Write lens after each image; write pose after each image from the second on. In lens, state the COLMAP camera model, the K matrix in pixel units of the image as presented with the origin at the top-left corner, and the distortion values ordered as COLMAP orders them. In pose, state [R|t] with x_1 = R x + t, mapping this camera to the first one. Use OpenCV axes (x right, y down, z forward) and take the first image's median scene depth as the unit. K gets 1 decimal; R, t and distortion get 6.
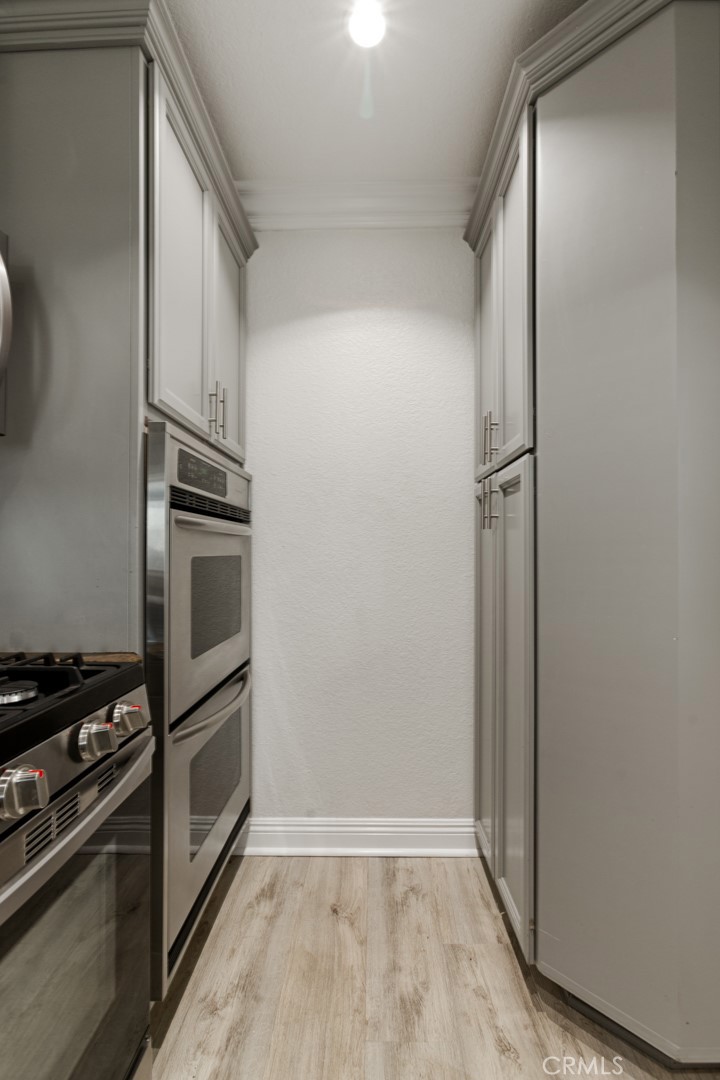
lens RADIAL K [[486.7, 0, 362.5], [0, 486.7, 546.2], [0, 0, 1]] dist [-0.010814, 0.008899]
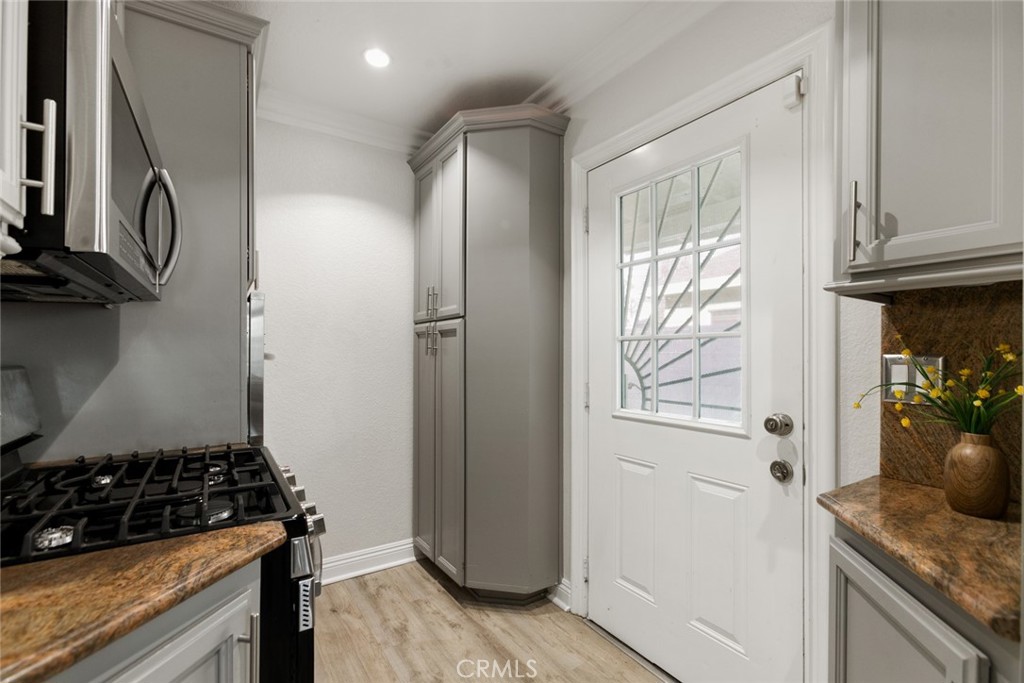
lens RADIAL K [[461.5, 0, 510.2], [0, 461.5, 347.5], [0, 0, 1]] dist [-0.010814, 0.008899]
pose [[0.824451, 0.008905, 0.565863, -0.479958], [-0.008656, 0.999958, -0.003125, -0.068320], [-0.565867, -0.002321, 0.824493, -0.542704]]
